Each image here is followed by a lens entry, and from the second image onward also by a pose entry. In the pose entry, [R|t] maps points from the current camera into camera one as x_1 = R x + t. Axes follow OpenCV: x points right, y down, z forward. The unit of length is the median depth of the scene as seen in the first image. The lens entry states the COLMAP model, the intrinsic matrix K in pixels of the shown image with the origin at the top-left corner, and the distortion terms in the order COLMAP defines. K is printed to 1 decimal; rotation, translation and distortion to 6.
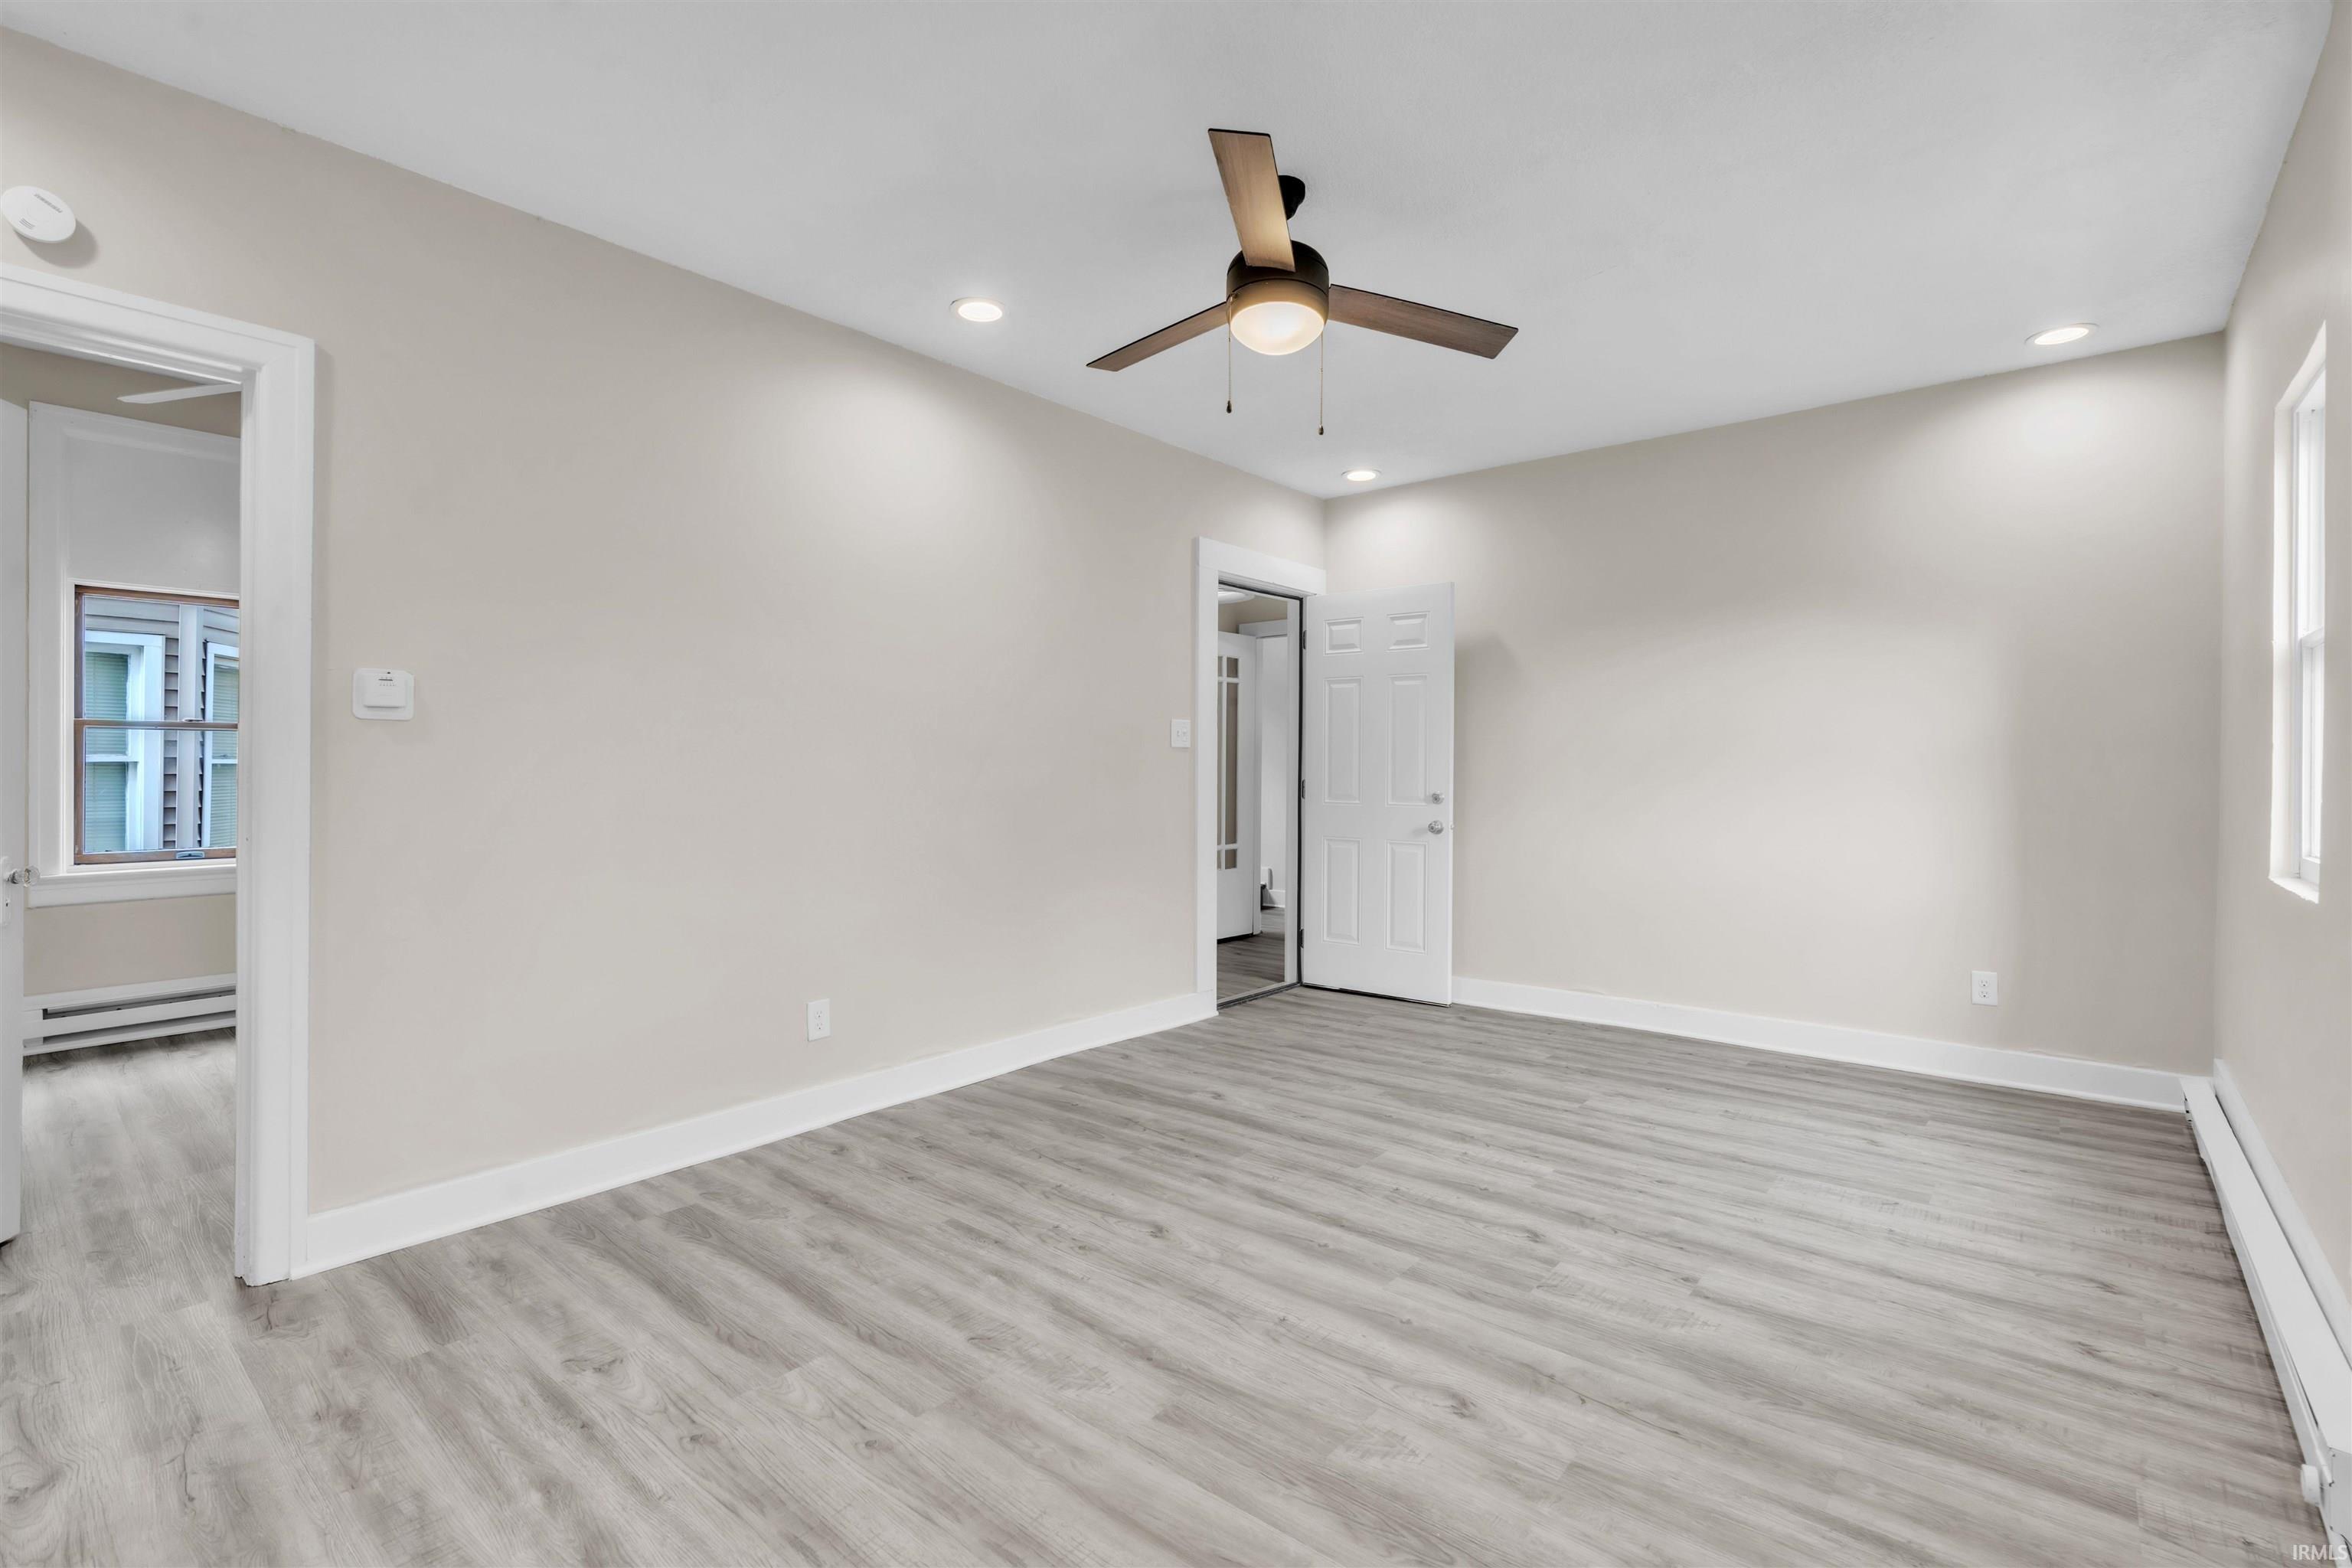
lens RADIAL K [[1055.4, 0, 1181.6], [0, 1055.4, 756.7], [0, 0, 1]] dist [-0.013815, 0.005134]
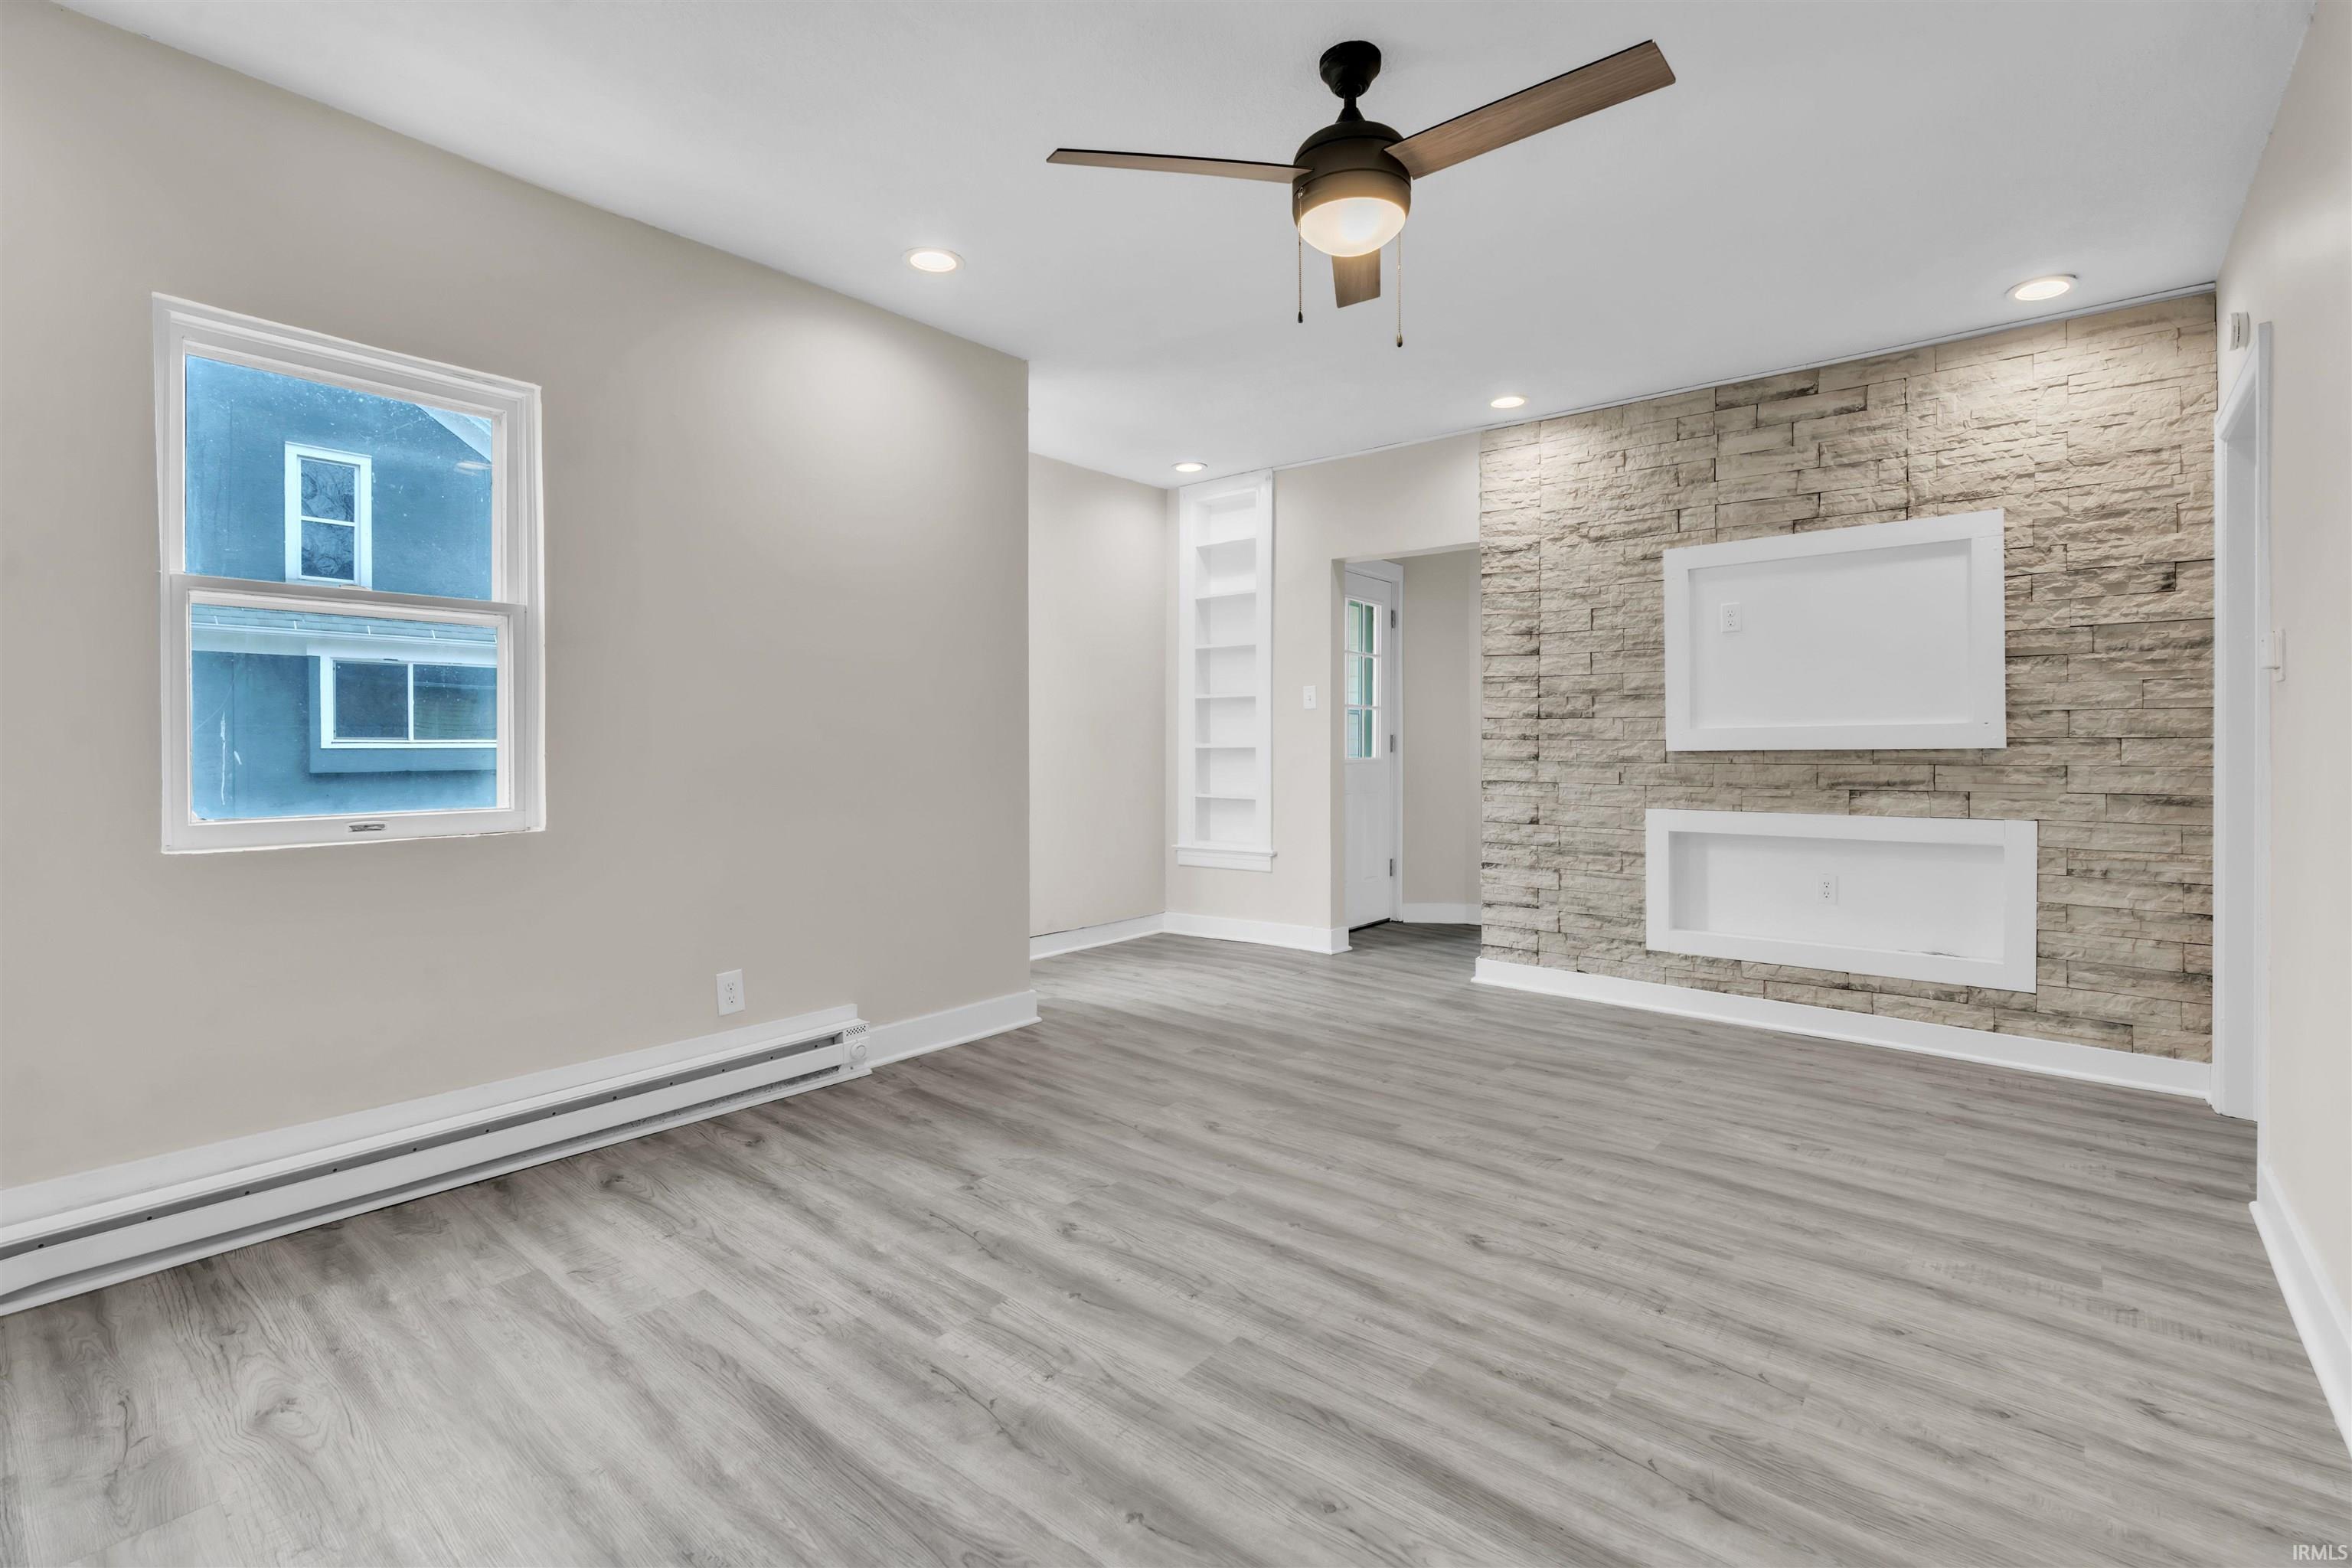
lens RADIAL K [[1055.4, 0, 1181.6], [0, 1055.4, 756.7], [0, 0, 1]] dist [-0.013815, 0.005134]
pose [[-0.999941, -0.002981, -0.010410, 0.215184], [-0.003020, 0.999989, 0.003675, 0.028872], [0.010399, 0.003707, -0.999939, 1.690551]]
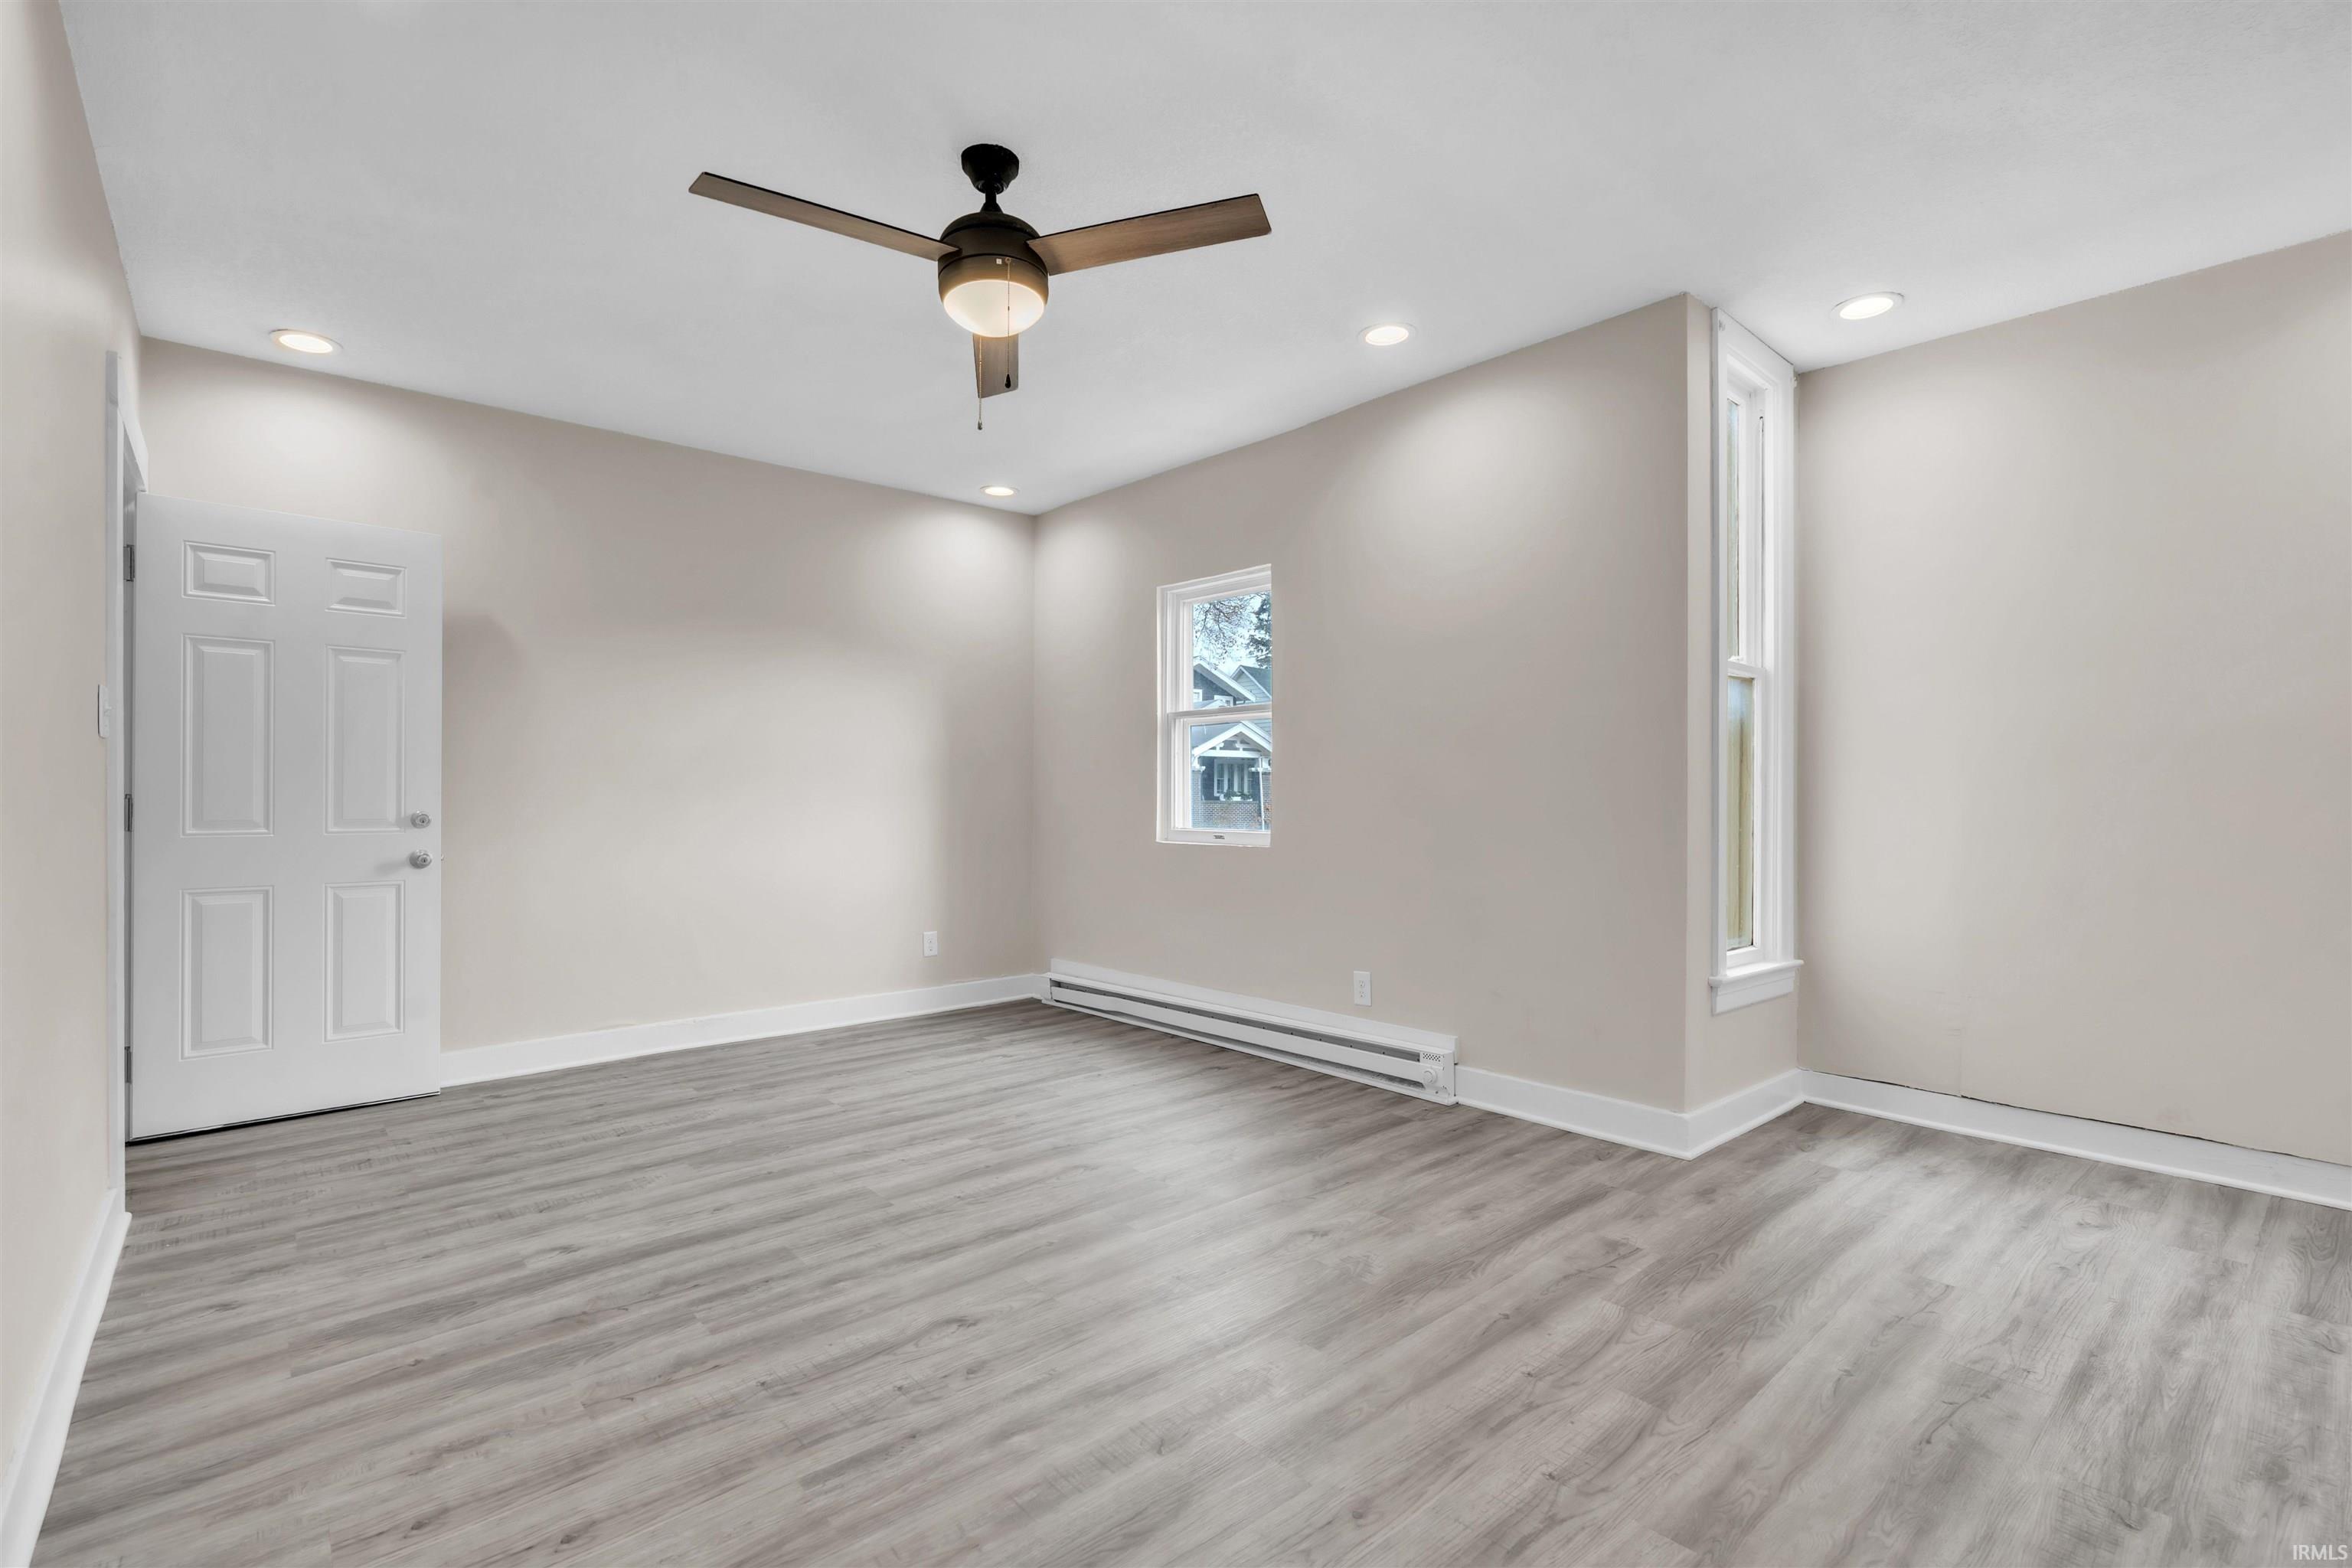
lens RADIAL K [[1076.1, 0, 1184.1], [0, 1076.1, 781.6], [0, 0, 1]] dist [-0.016906, 0.005923]
pose [[0.143133, 0.006817, 0.989680, -0.756291], [-0.010208, 0.999933, -0.005411, 0.018651], [-0.989651, -0.009328, 0.143193, 0.627740]]
